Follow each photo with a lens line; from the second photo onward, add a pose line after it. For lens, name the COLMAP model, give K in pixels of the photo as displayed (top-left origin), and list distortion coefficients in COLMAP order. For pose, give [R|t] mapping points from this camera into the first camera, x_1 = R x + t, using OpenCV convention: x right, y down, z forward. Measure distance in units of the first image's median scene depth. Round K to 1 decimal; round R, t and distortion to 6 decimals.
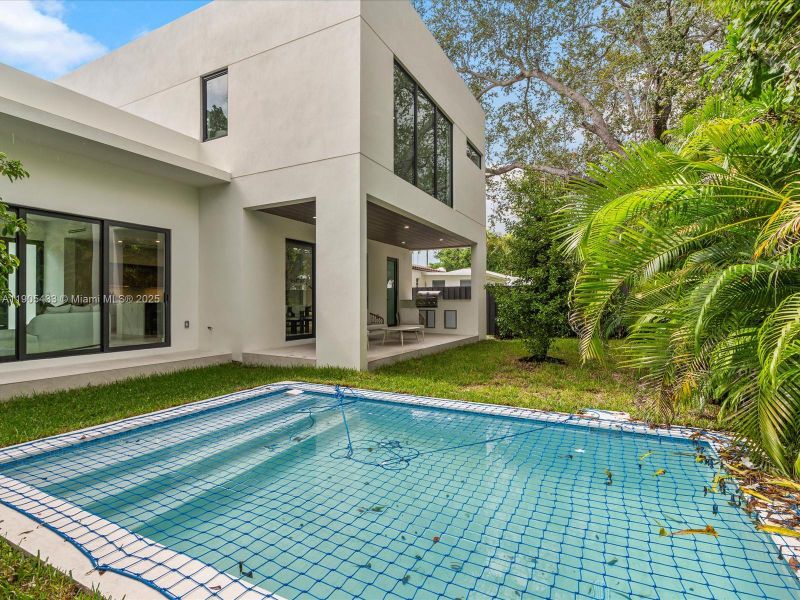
lens RADIAL K [[408.3, 0, 398.9], [0, 408.3, 301.6], [0, 0, 1]] dist [-0.001796, 0.000882]
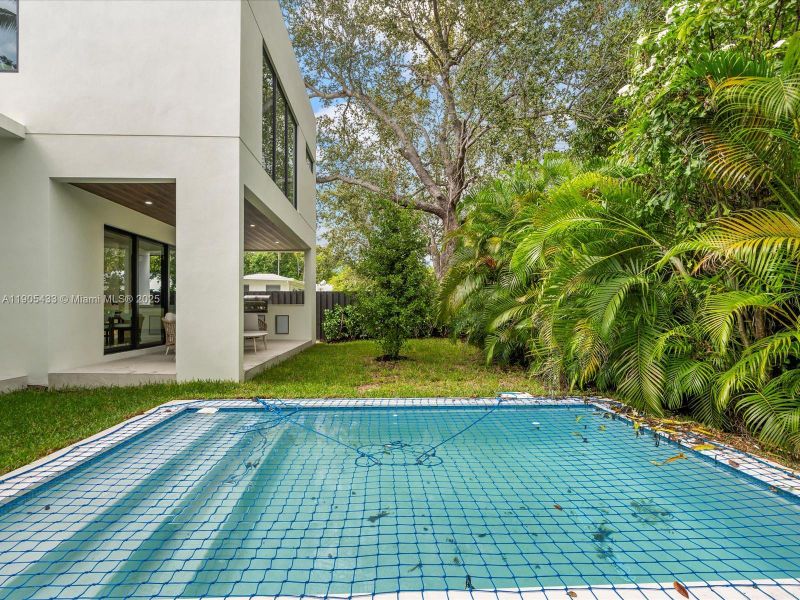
lens RADIAL K [[401.8, 0, 389.7], [0, 401.8, 309.9], [0, 0, 1]] dist [0.000588, 0.000476]
pose [[0.871031, -0.001317, 0.491227, -0.193299], [-0.000484, 0.999994, 0.003541, 0.007248], [-0.491228, -0.003322, 0.871025, 0.059963]]
